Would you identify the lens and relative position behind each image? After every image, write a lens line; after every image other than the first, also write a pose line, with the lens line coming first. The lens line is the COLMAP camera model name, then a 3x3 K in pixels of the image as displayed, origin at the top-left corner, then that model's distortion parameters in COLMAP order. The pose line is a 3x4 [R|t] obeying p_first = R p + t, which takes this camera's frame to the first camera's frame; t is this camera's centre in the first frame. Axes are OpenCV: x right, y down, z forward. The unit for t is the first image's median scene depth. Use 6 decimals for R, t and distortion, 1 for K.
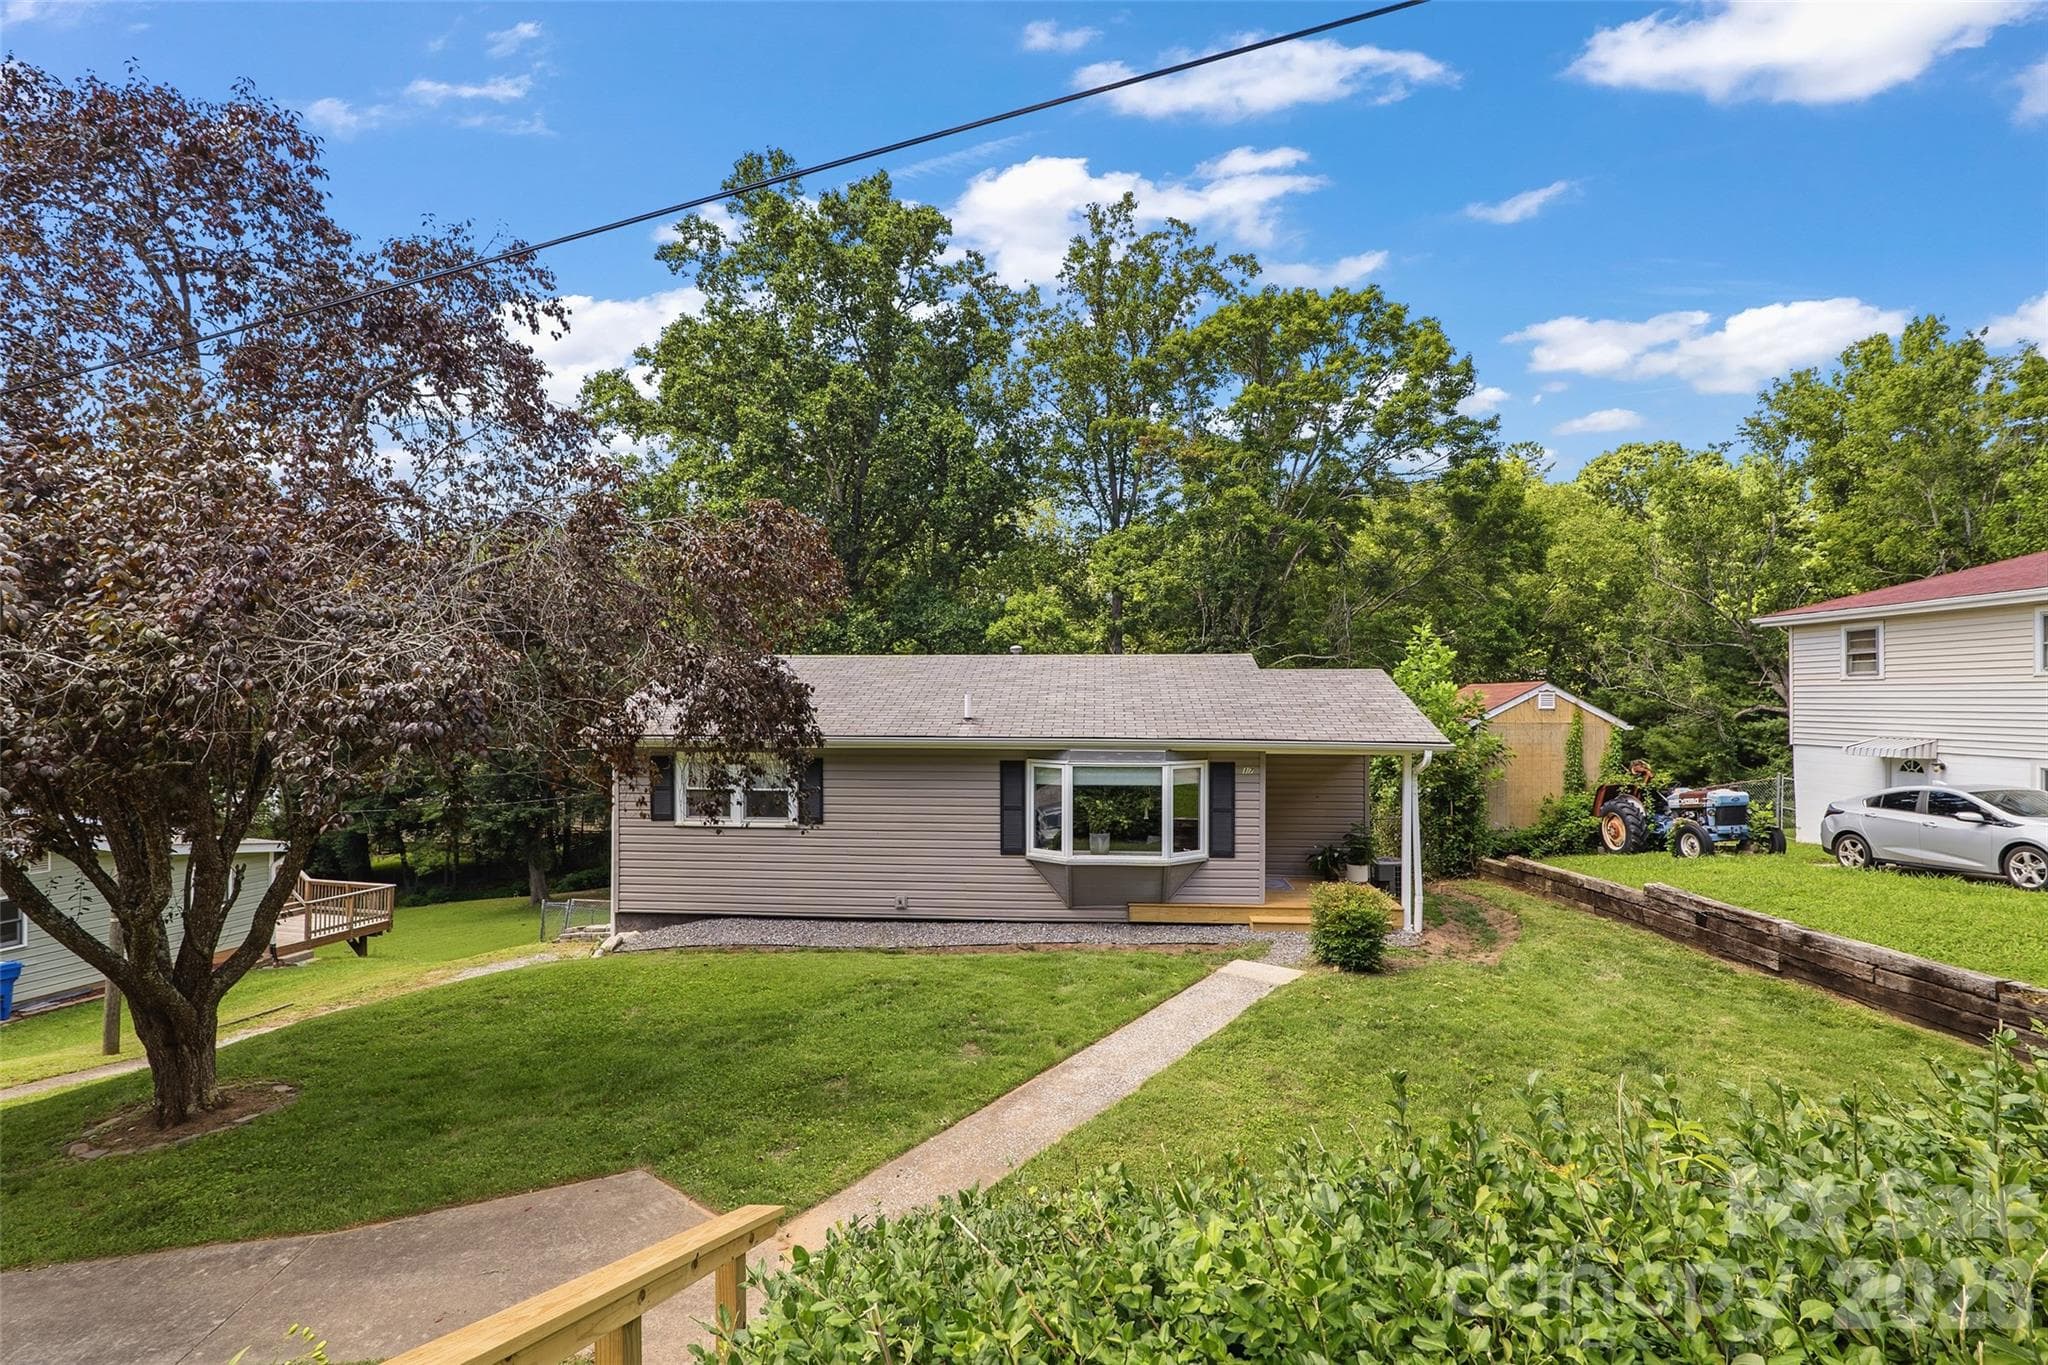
lens RADIAL K [[959.7, 0, 1016.8], [0, 959.7, 681.5], [0, 0, 1]] dist [-0.001758, 0.000017]
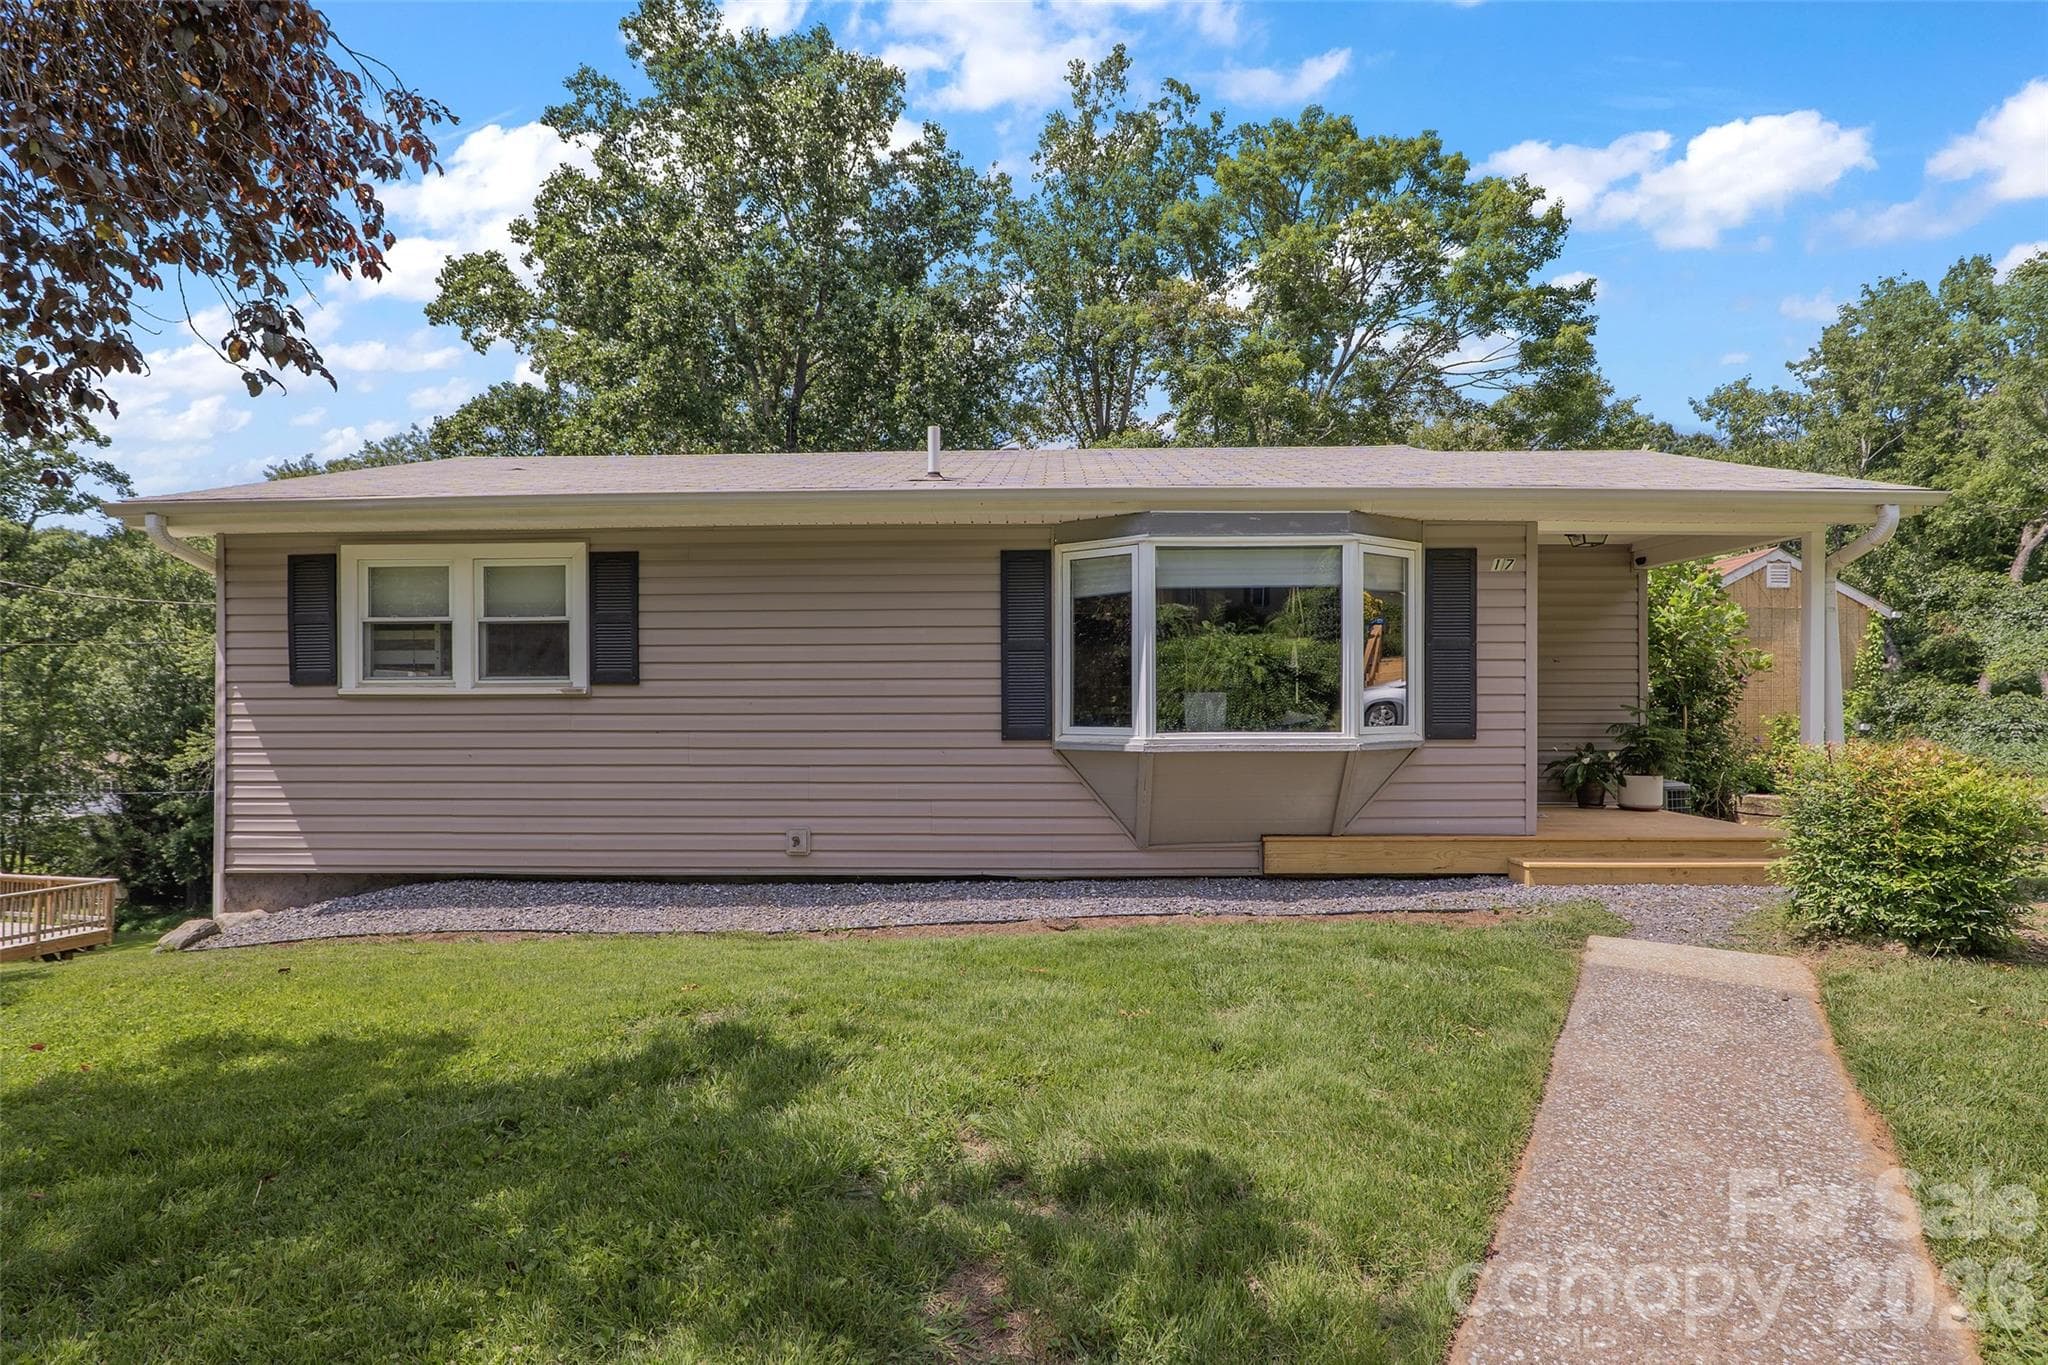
lens RADIAL K [[959.7, 0, 1029.3], [0, 959.7, 700.1], [0, 0, 1]] dist [-0.001758, 0.000017]
pose [[0.998193, 0.001128, 0.060080, -0.030821], [-0.001335, 0.999993, 0.003399, 0.151000], [-0.060076, -0.003473, 0.998188, 0.486732]]
